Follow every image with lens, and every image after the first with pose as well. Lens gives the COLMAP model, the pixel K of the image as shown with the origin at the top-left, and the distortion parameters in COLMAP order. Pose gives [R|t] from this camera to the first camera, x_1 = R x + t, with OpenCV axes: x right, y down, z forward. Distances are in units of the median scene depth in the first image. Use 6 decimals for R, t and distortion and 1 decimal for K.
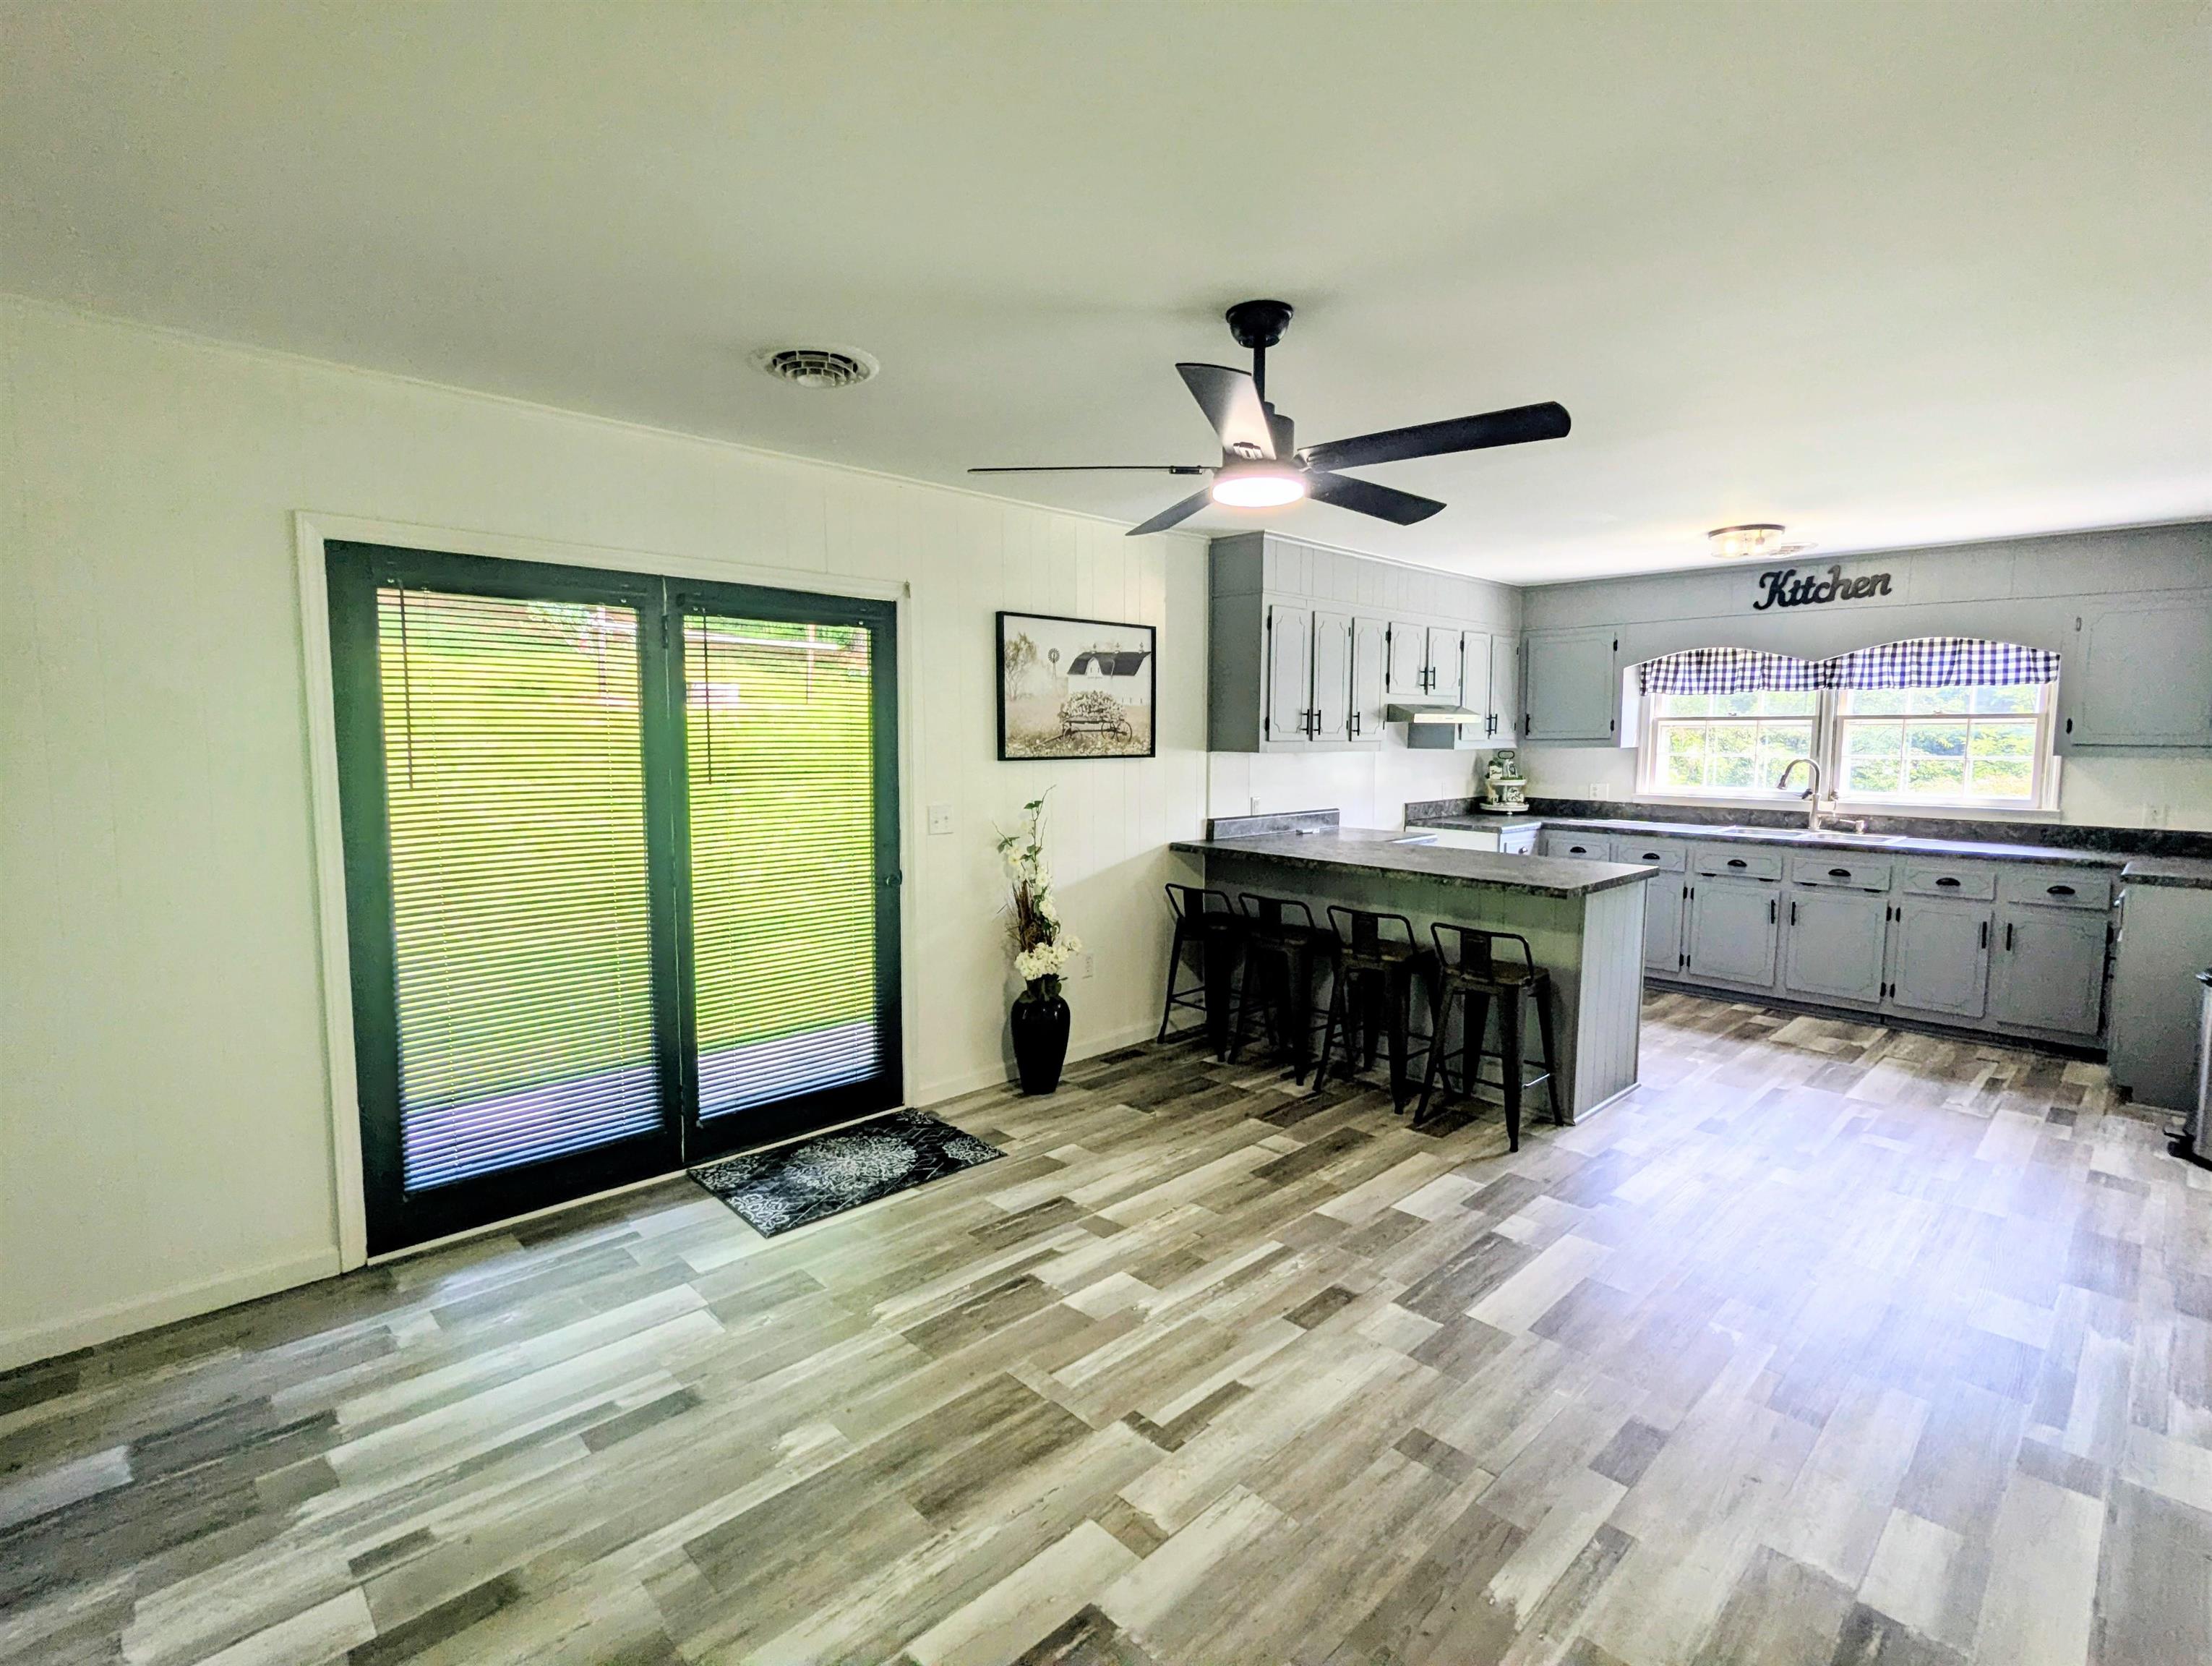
lens RADIAL K [[1056.6, 0, 1092.0], [0, 1056.6, 828.1], [0, 0, 1]] dist [0.006582, -0.002878]
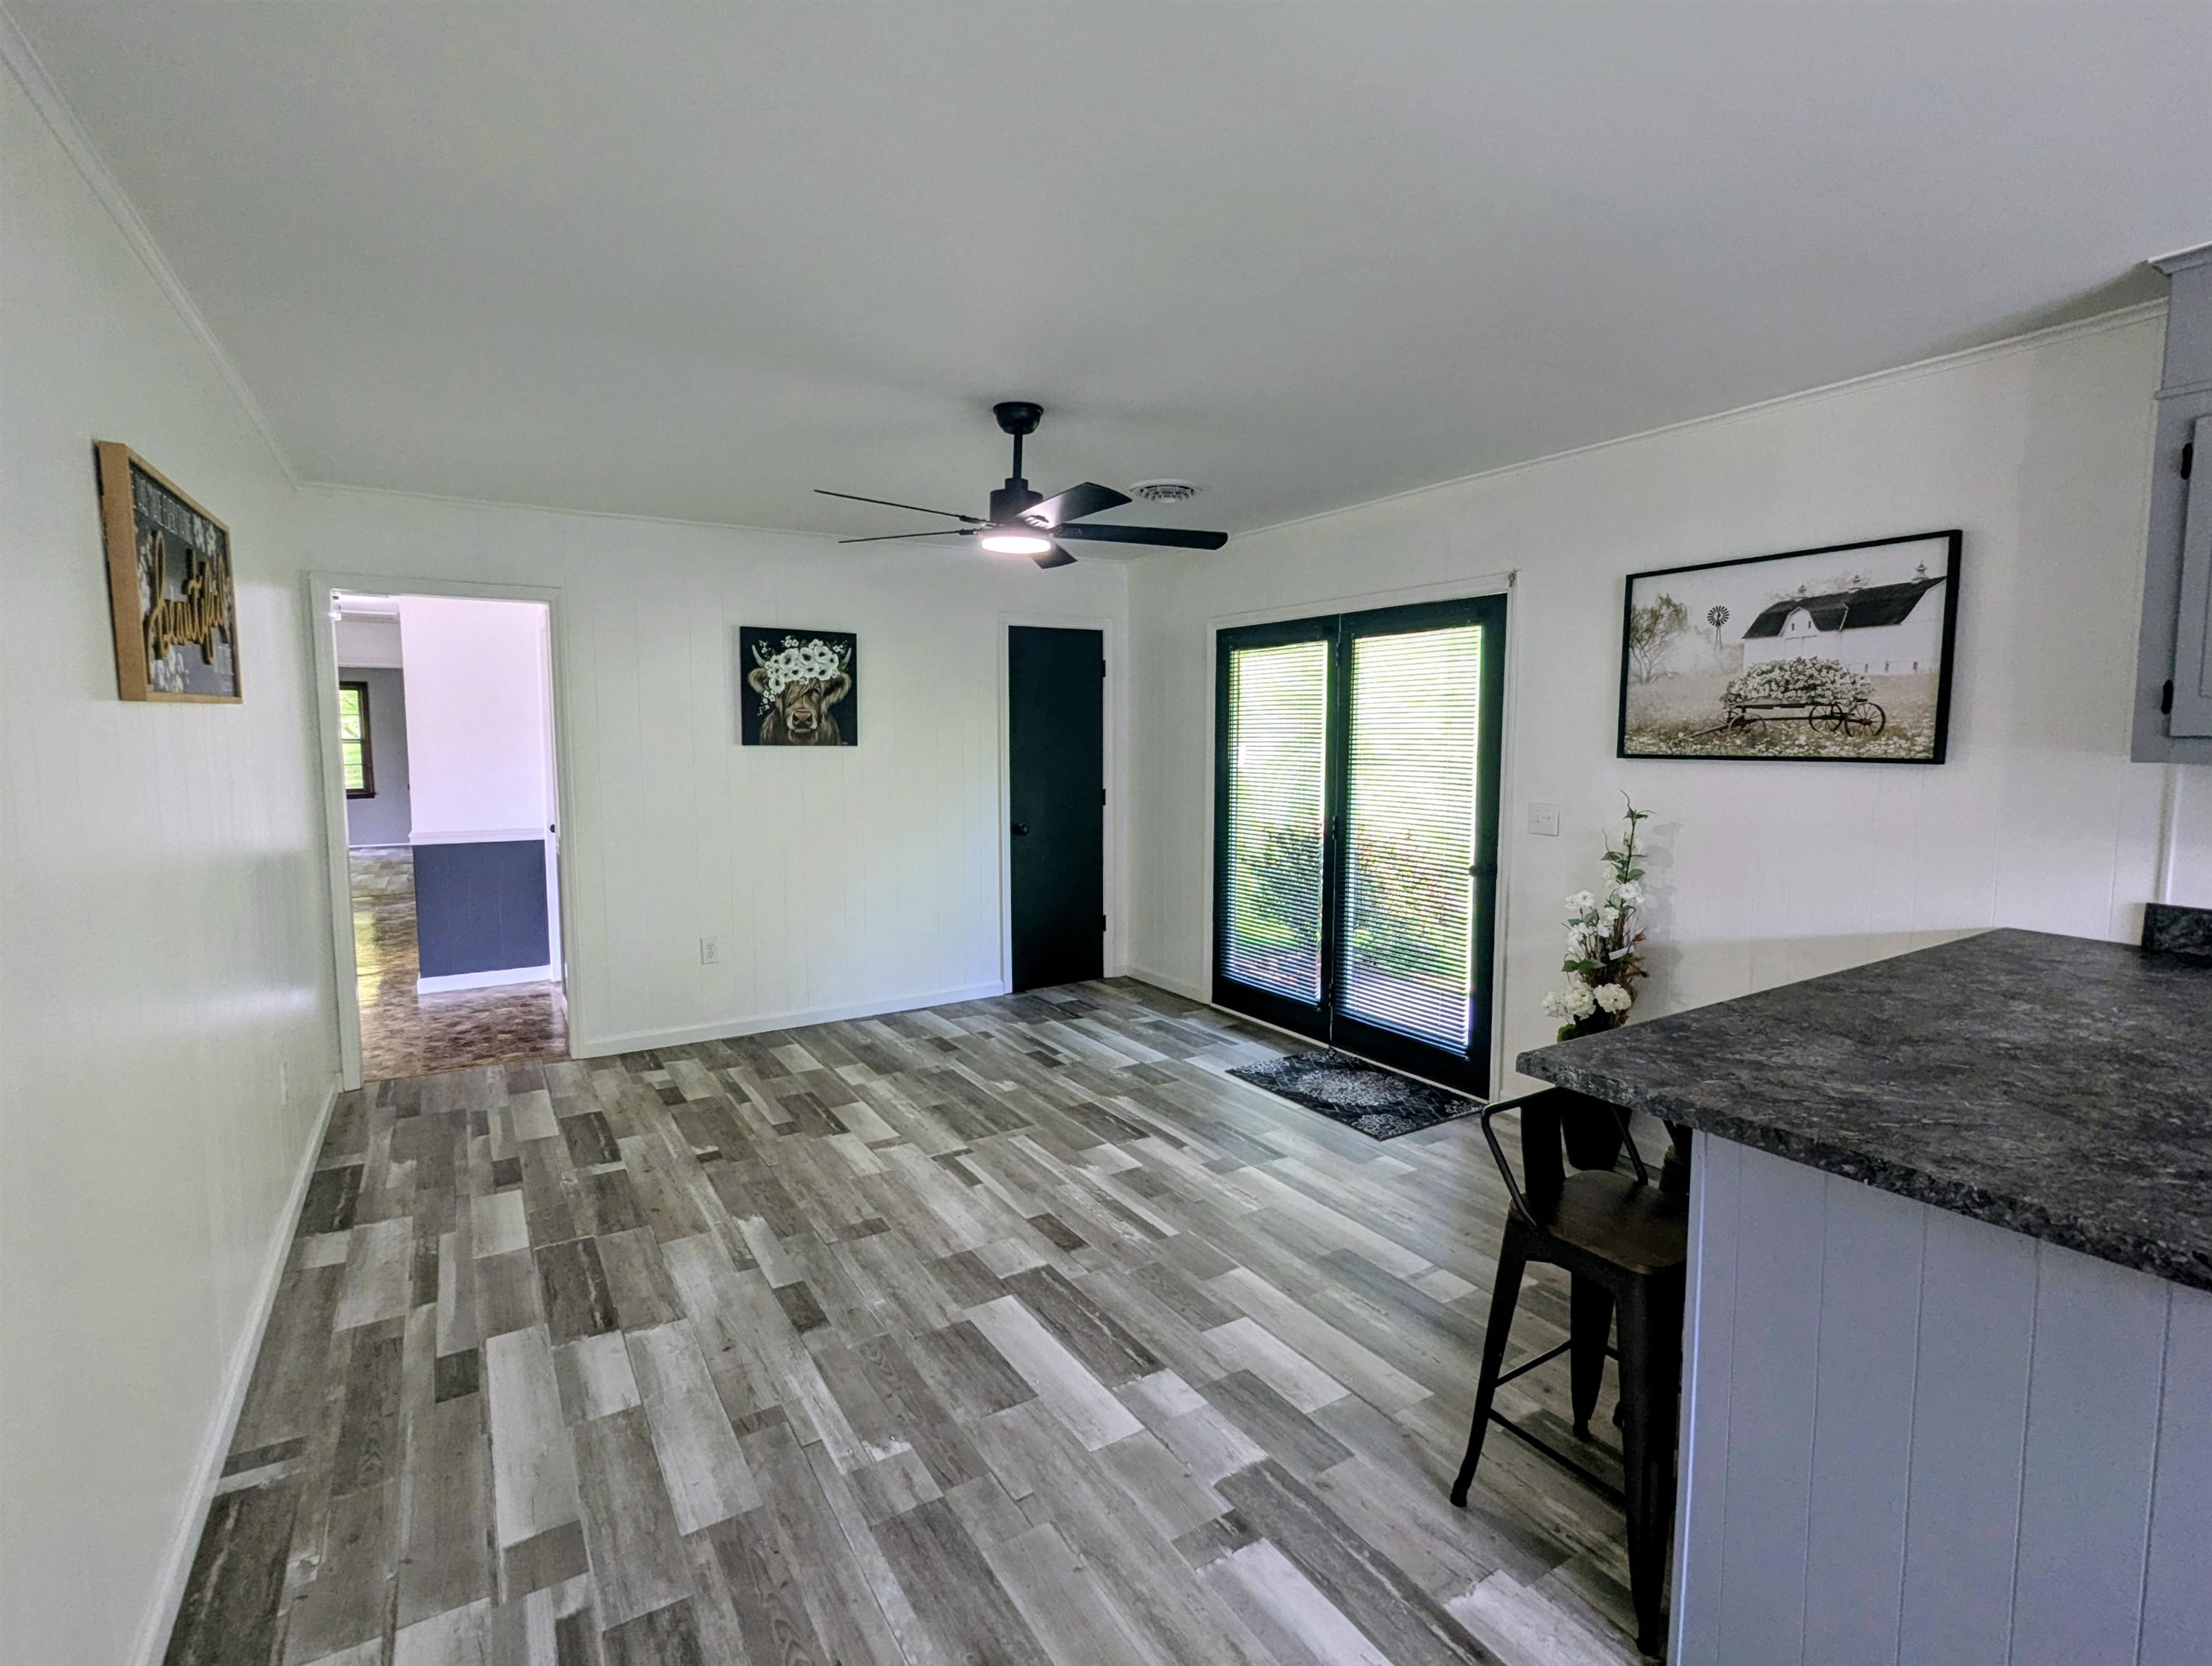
lens RADIAL K [[1056.6, 0, 1092.4], [0, 1056.6, 831.1], [0, 0, 1]] dist [0.006582, -0.002878]
pose [[-0.217817, 0.090148, -0.971817, 0.730120], [-0.084956, 0.990194, 0.110894, -0.057864], [0.972285, 0.106717, -0.208022, 0.705210]]
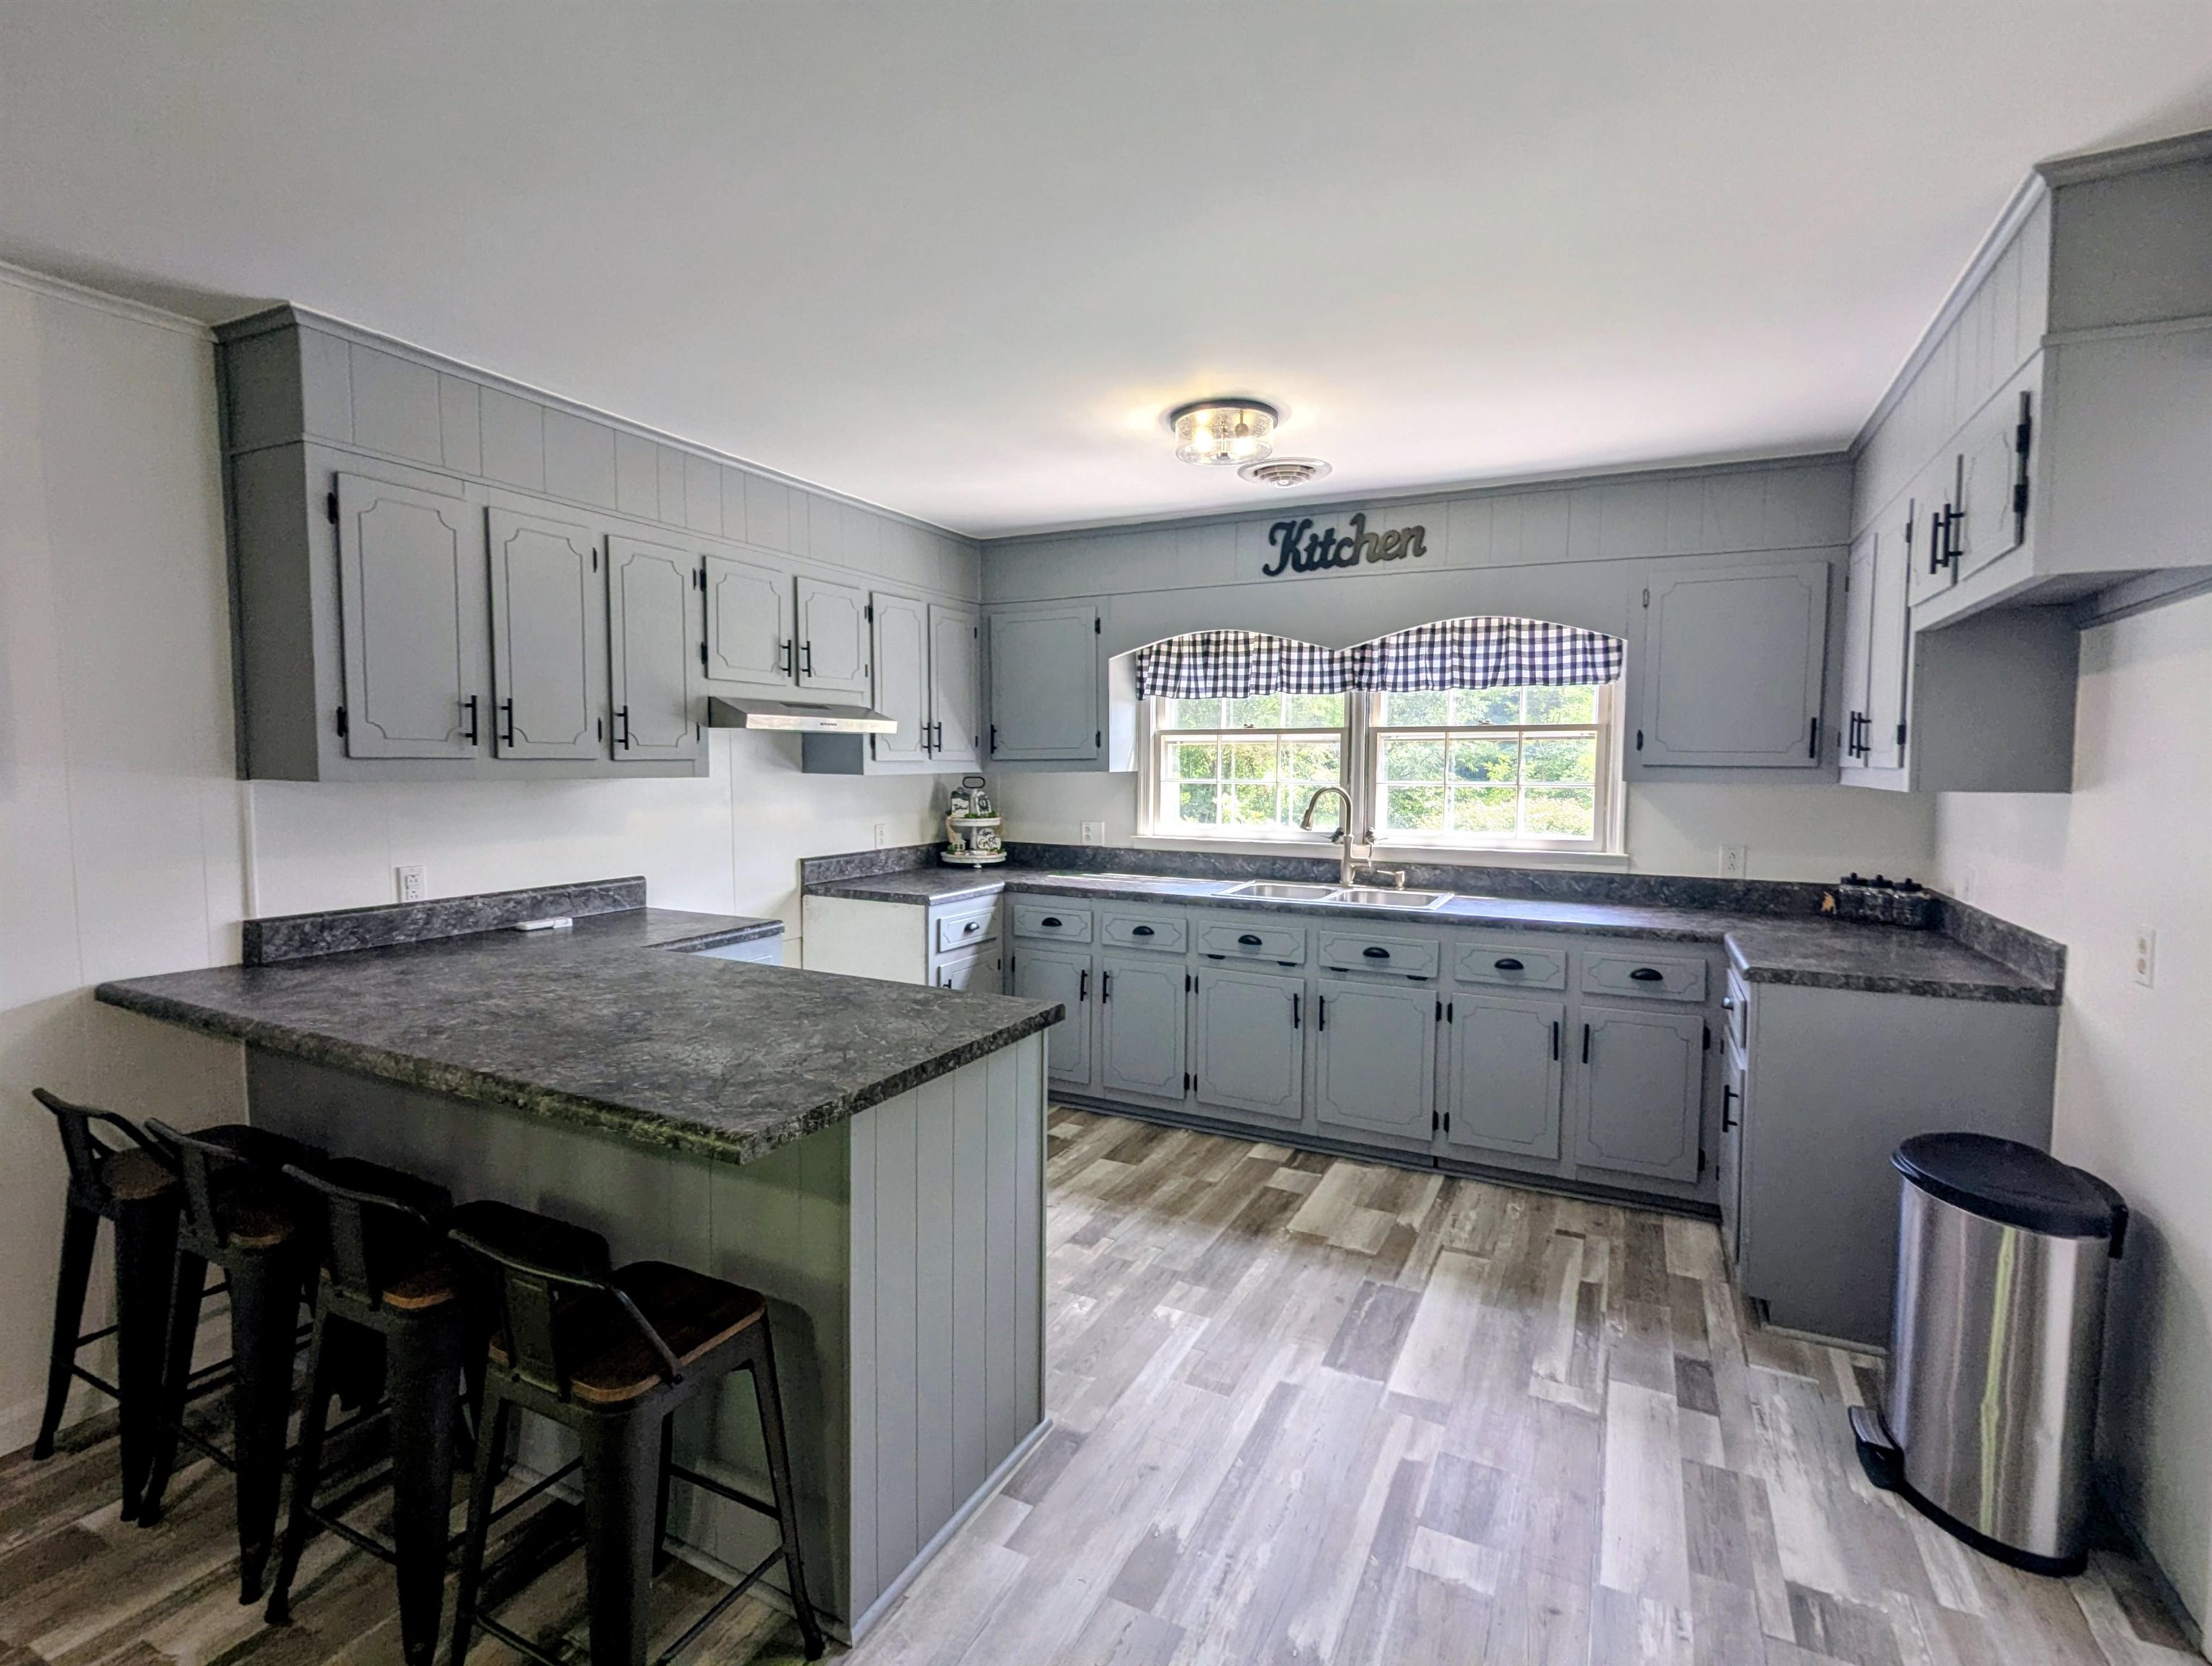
lens RADIAL K [[1056.6, 0, 1093.7], [0, 1056.6, 830.1], [0, 0, 1]] dist [0.006582, -0.002878]
pose [[0.943935, -0.020233, 0.329512, 0.348700], [0.027887, 0.999440, -0.018520, -0.033381], [-0.328953, 0.026670, 0.943970, 0.465085]]
